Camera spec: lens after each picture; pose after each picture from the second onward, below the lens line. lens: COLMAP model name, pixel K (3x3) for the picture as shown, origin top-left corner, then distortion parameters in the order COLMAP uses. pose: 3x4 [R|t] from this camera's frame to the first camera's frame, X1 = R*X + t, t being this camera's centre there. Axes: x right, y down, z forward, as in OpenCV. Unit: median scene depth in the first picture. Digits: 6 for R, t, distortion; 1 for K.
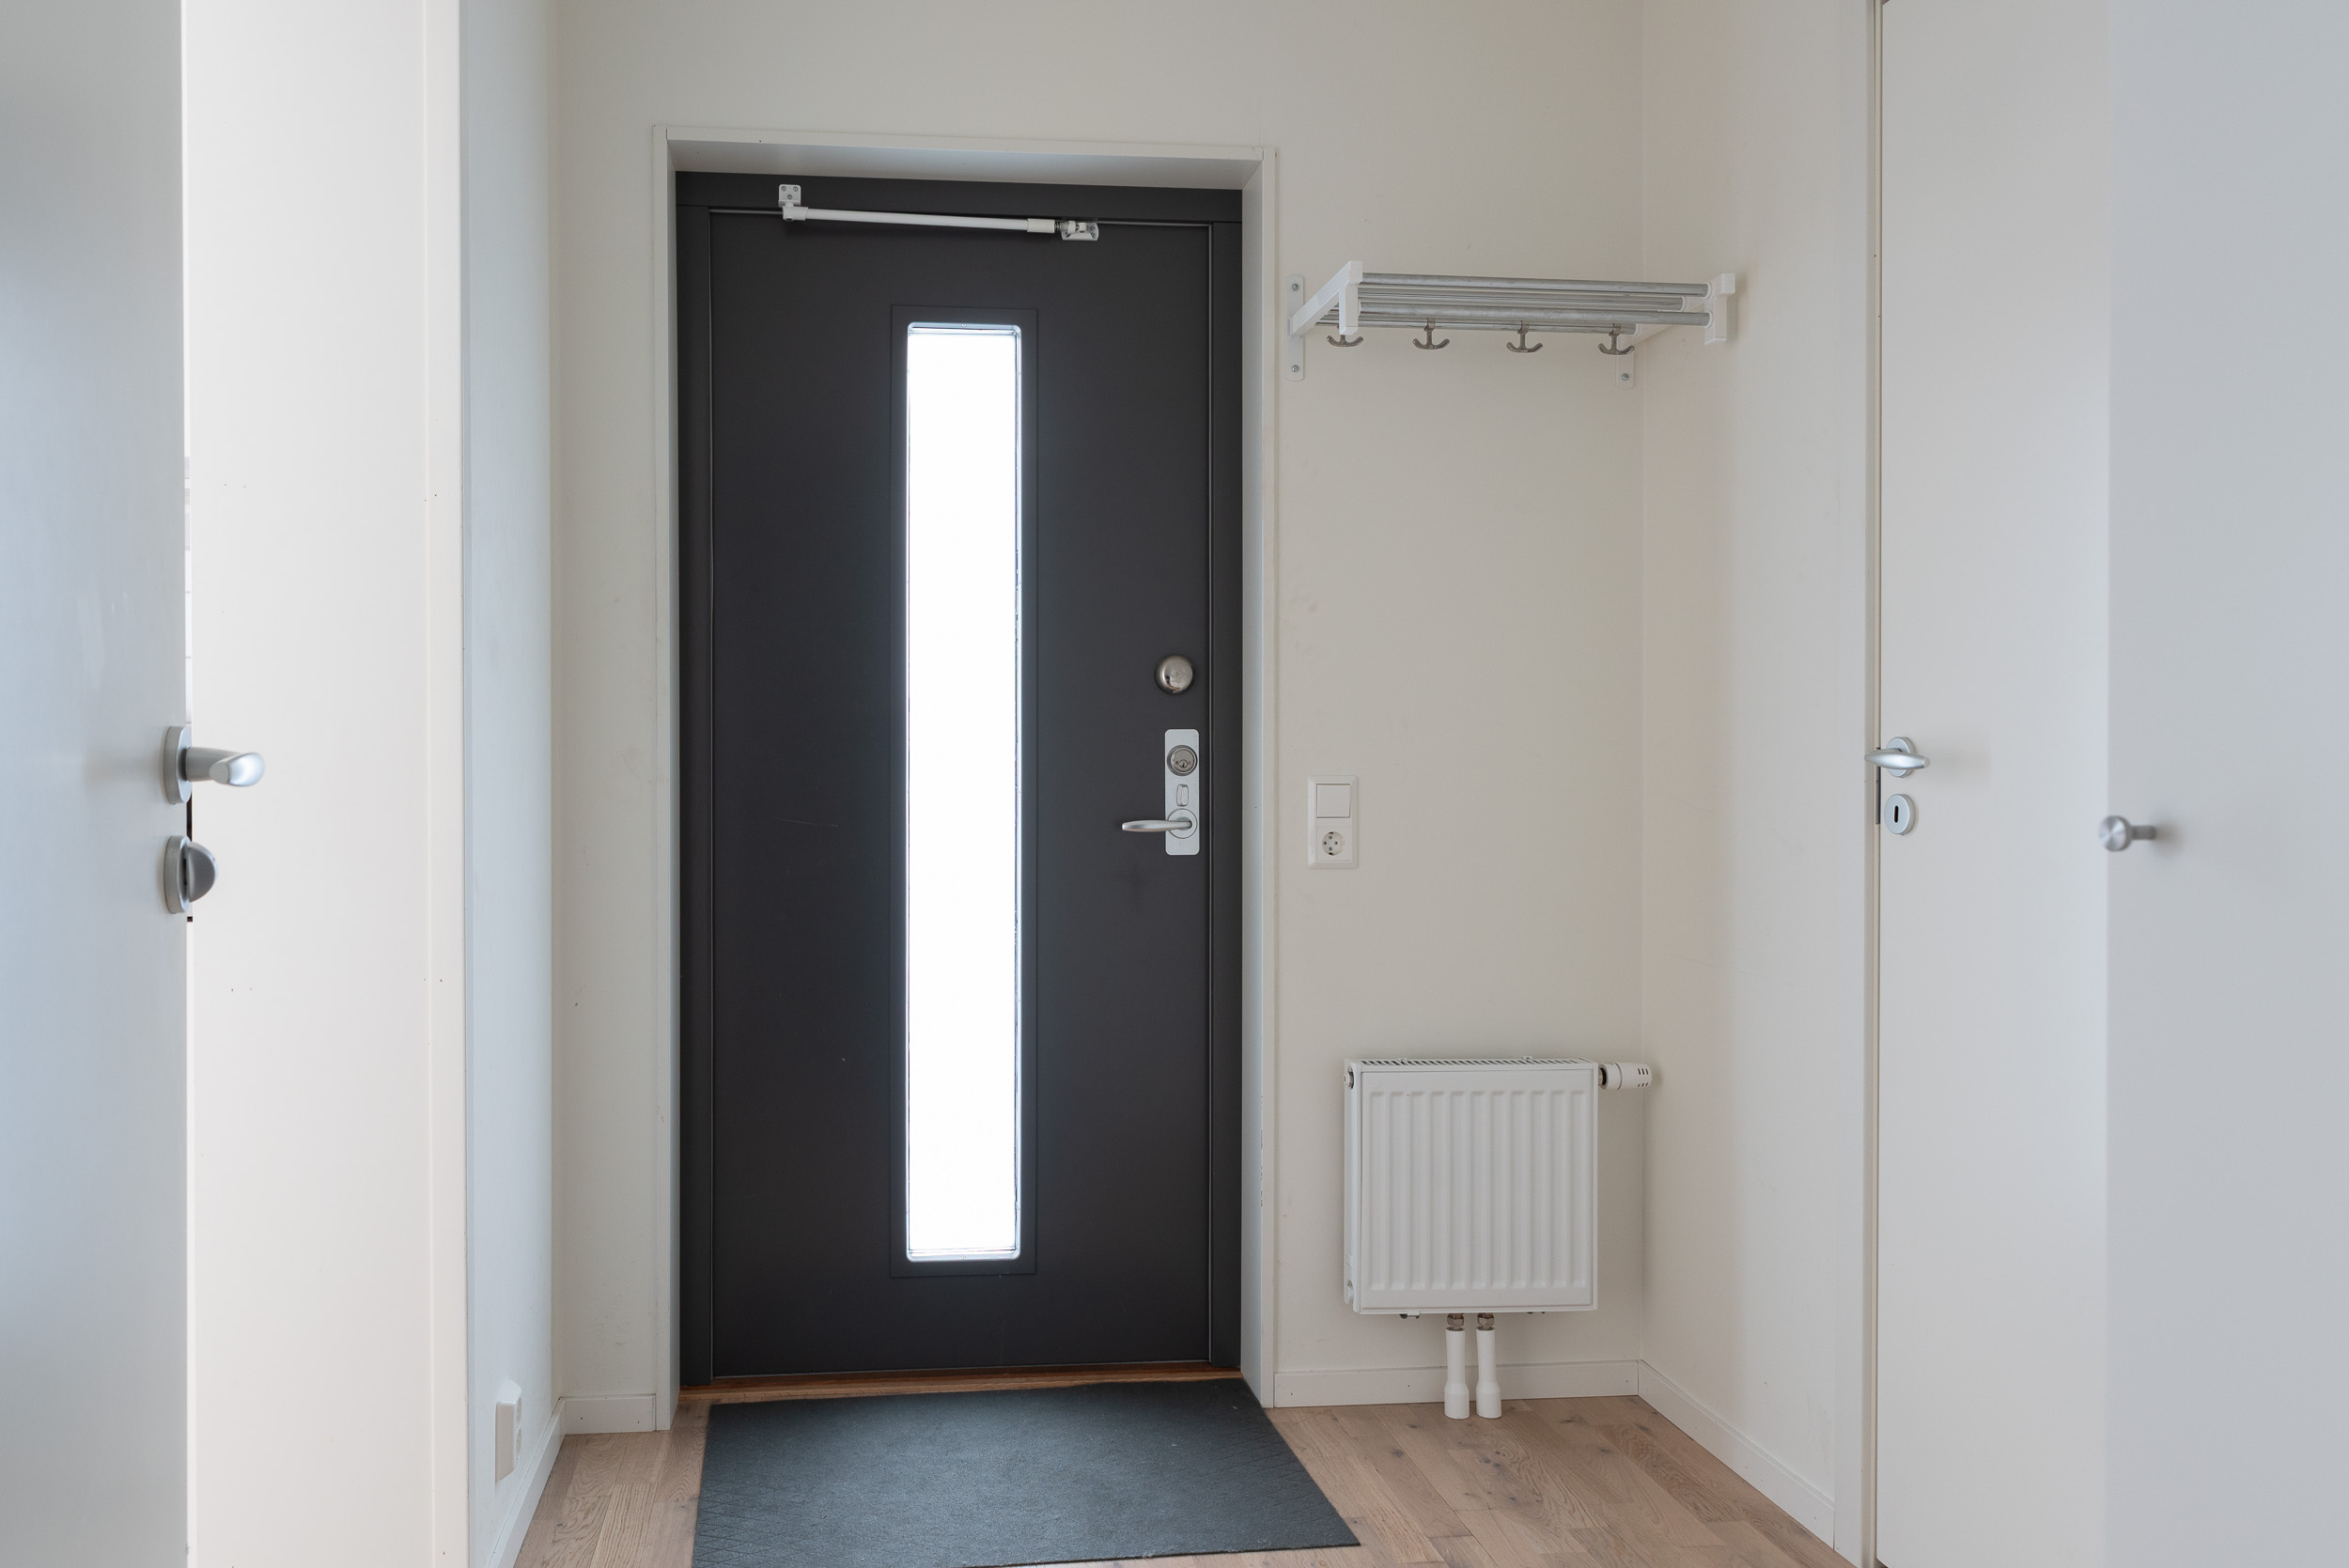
lens RADIAL K [[1581.5, 0, 1182.1], [0, 1581.5, 779.0], [0, 0, 1]] dist [0.003628, 0.002842]
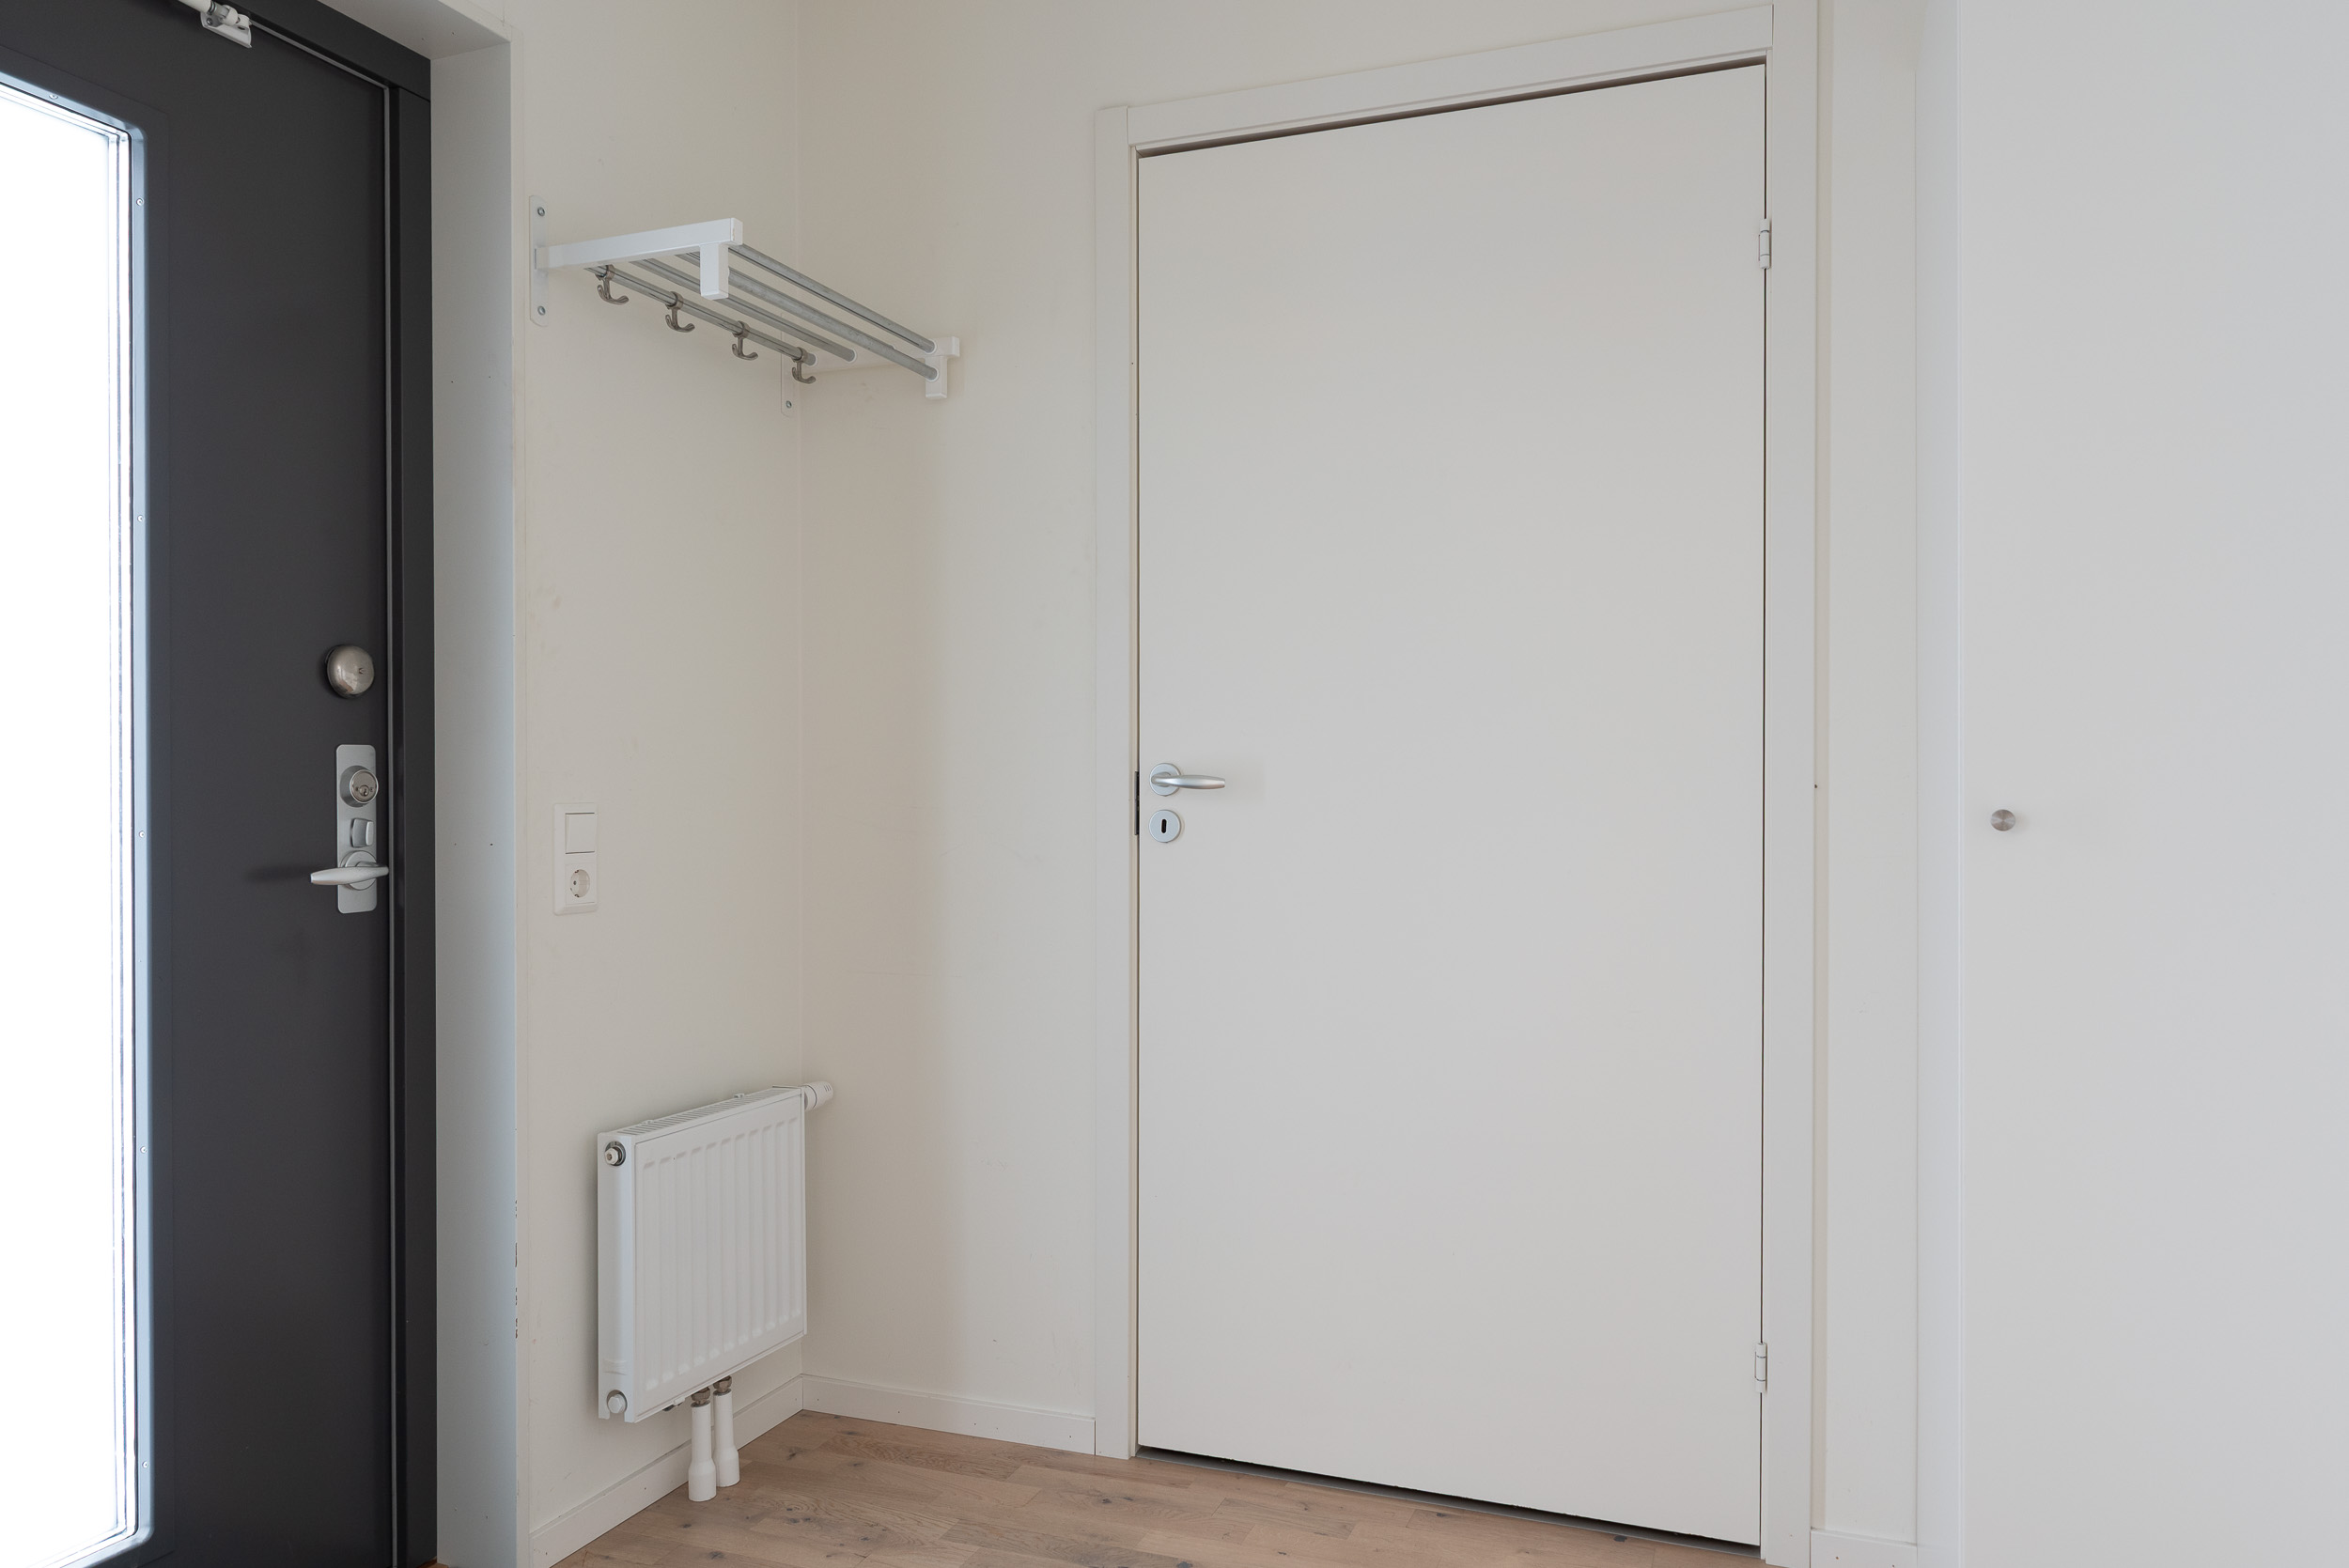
lens RADIAL K [[1452.6, 0, 1173.6], [0, 1452.6, 801.1], [0, 0, 1]] dist [0.002682, 0.000069]
pose [[0.534385, -0.012363, 0.845151, -0.393141], [0.015950, 0.999862, 0.004541, -0.001733], [-0.845091, 0.011053, 0.534509, 0.314820]]
